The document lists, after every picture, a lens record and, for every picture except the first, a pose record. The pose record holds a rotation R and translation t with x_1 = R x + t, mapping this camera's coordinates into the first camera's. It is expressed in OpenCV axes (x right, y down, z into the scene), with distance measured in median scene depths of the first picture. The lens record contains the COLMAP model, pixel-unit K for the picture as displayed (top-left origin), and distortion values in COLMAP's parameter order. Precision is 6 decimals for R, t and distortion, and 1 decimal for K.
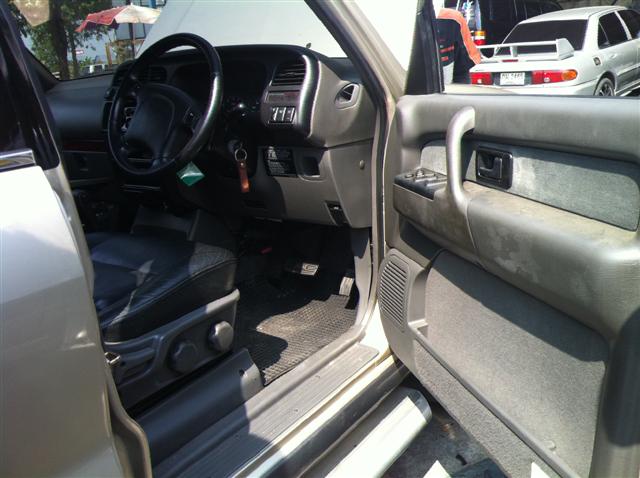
lens RADIAL K [[621.4, 0, 320.0], [0, 621.4, 239.0], [0, 0, 1]] dist [0.106106, -0.351558]
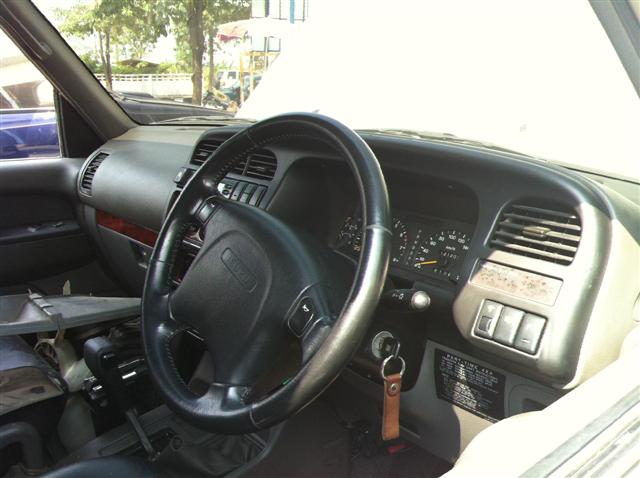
lens RADIAL K [[621.4, 0, 320.0], [0, 621.4, 239.0], [0, 0, 1]] dist [0.106106, -0.351558]
pose [[0.975791, 0.146382, -0.162494, -0.118275], [-0.151483, 0.988270, -0.019390, -0.214213], [0.157750, 0.043536, 0.986519, 0.506905]]
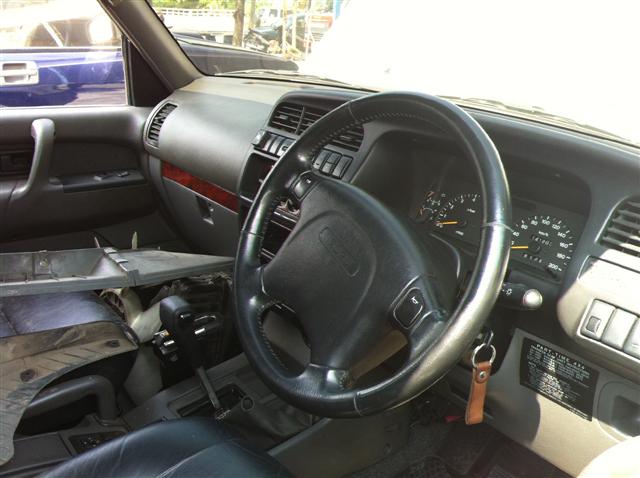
lens RADIAL K [[621.4, 0, 320.0], [0, 621.4, 239.0], [0, 0, 1]] dist [0.106106, -0.351558]
pose [[0.957348, 0.215492, -0.192480, -0.173978], [-0.204400, 0.975934, 0.075978, -0.231883], [0.204220, -0.033394, 0.978355, 0.505094]]
